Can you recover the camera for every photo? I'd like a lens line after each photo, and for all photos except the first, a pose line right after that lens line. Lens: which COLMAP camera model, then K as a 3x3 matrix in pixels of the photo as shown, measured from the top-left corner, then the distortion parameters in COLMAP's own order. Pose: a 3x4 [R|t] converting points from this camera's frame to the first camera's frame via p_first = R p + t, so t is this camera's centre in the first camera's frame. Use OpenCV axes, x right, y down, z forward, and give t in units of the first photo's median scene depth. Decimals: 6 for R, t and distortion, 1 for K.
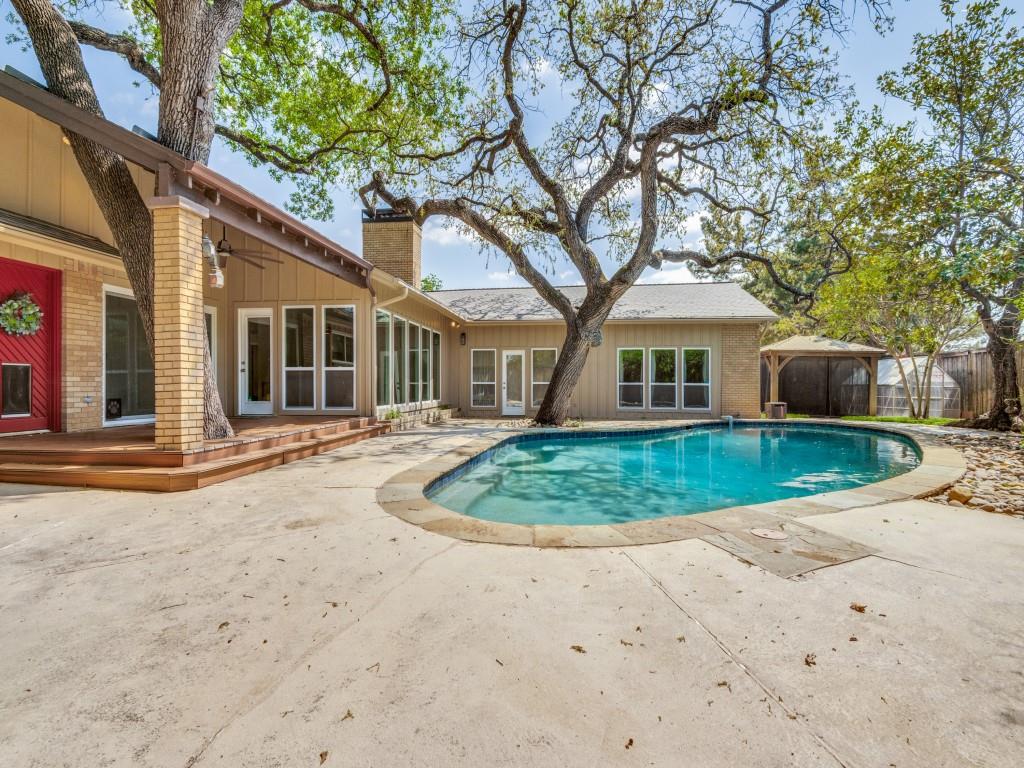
lens RADIAL K [[462.2, 0, 512.0], [0, 462.2, 384.0], [0, 0, 1]] dist [-0.000345, 0.000249]
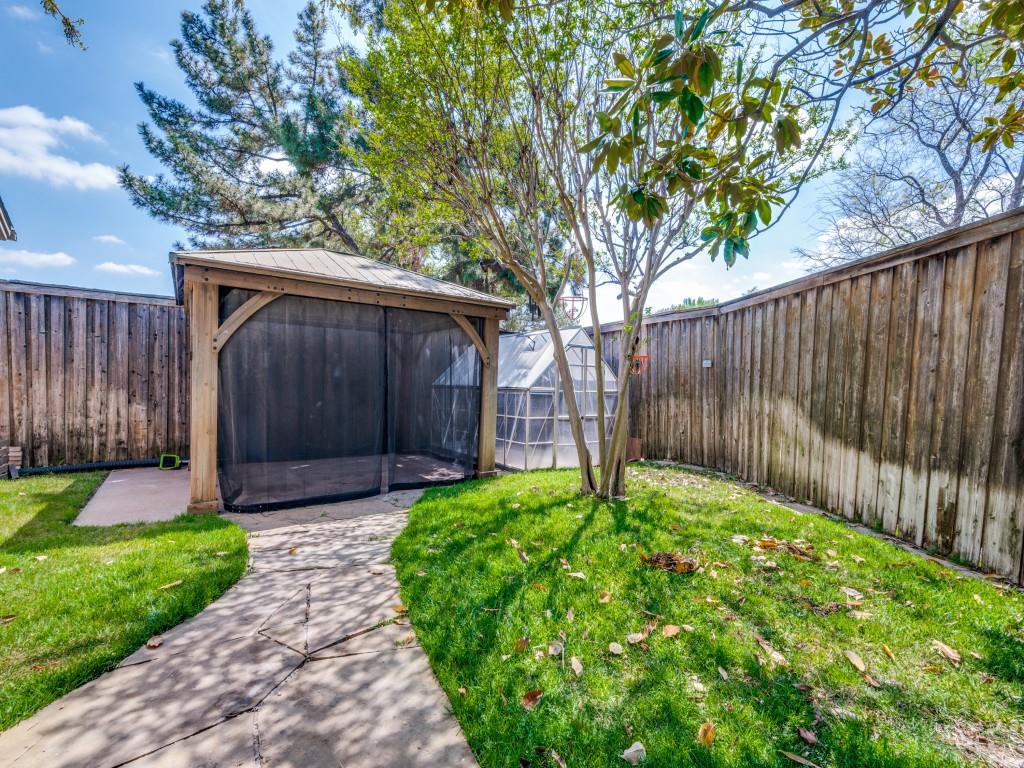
lens RADIAL K [[462.2, 0, 512.0], [0, 462.2, 384.0], [0, 0, 1]] dist [-0.000345, 0.000249]
pose [[0.767150, -0.006415, 0.641436, 0.294168], [-0.017595, 0.999363, 0.031037, -0.008022], [-0.641226, -0.035096, 0.766549, 0.370150]]
